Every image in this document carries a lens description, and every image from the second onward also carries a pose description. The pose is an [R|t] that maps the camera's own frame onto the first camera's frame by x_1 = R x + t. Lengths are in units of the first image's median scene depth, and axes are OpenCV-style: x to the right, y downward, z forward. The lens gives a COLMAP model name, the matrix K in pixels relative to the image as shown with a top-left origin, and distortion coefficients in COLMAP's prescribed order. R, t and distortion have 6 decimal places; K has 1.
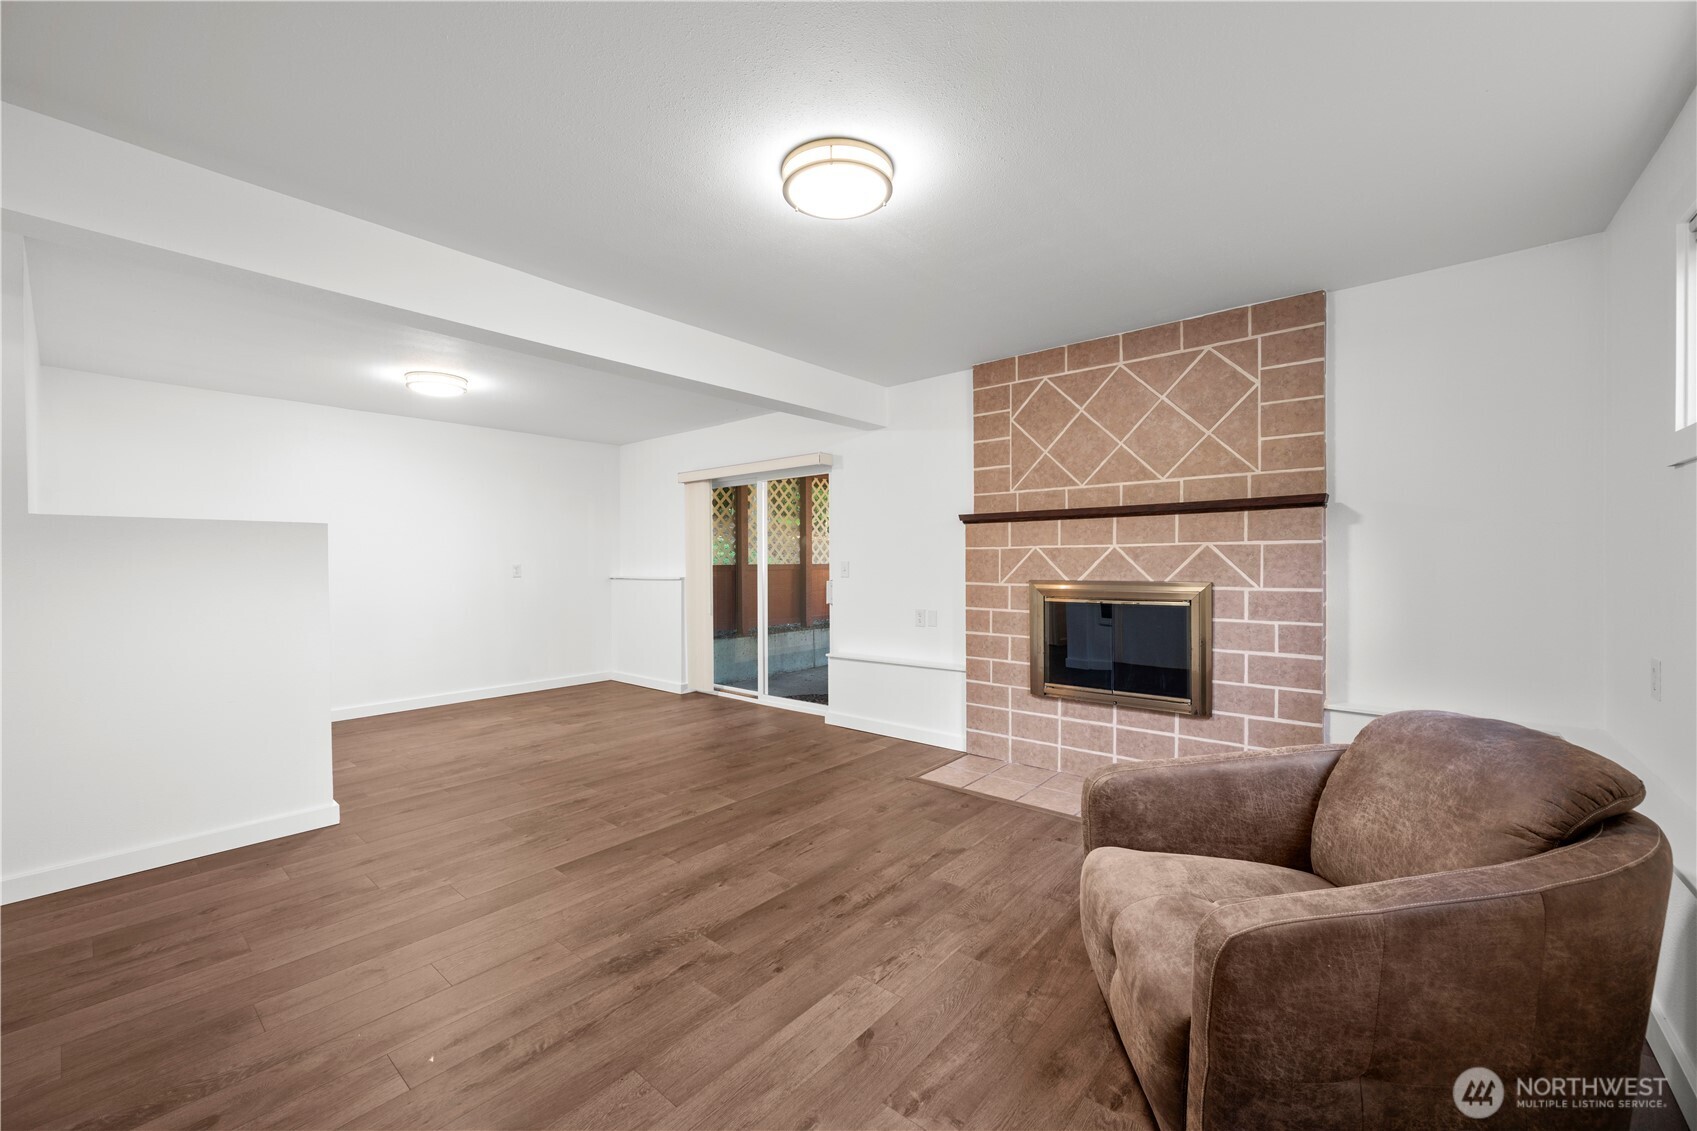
lens RADIAL K [[671.7, 0, 850.1], [0, 671.7, 577.1], [0, 0, 1]] dist [0.000136, -0.000079]
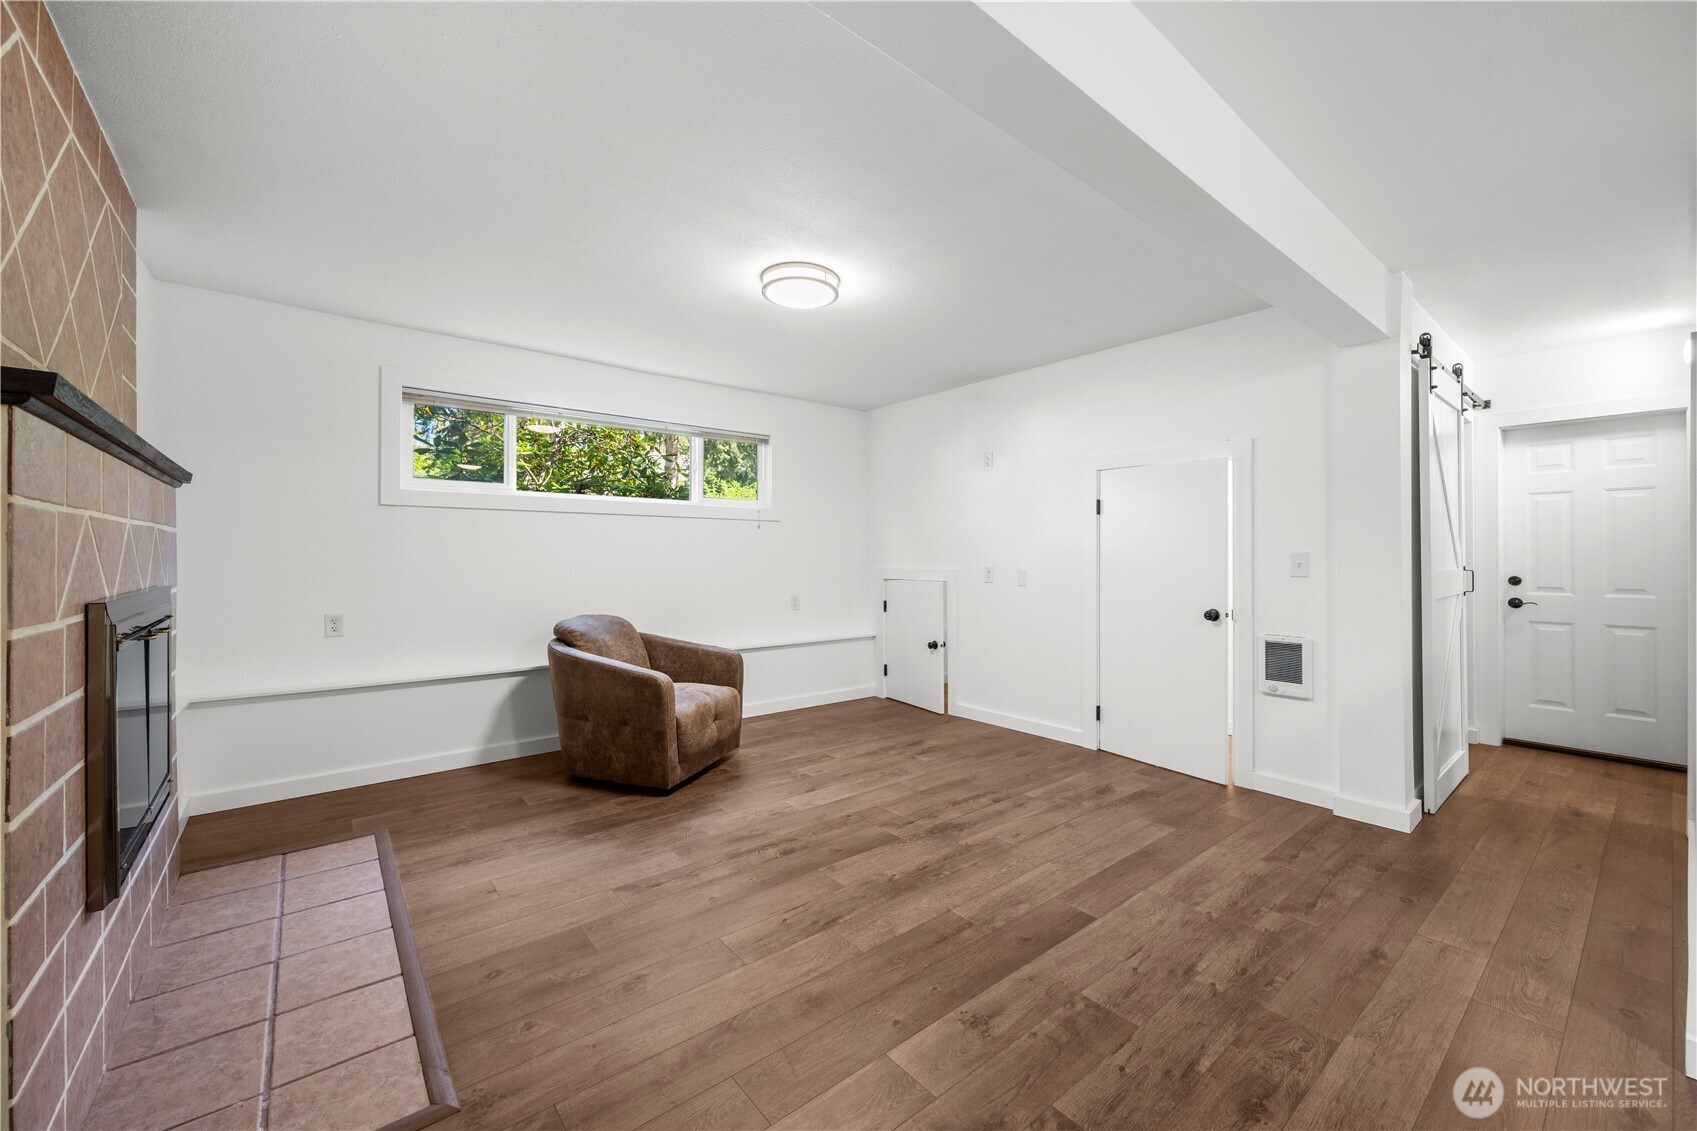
lens RADIAL K [[671.7, 0, 850.1], [0, 671.7, 577.1], [0, 0, 1]] dist [0.000136, -0.000079]
pose [[-0.983046, -0.000551, 0.183359, -0.333899], [0.009983, 0.998351, 0.056522, -0.042895], [-0.183088, 0.057394, -0.981420, 2.109928]]
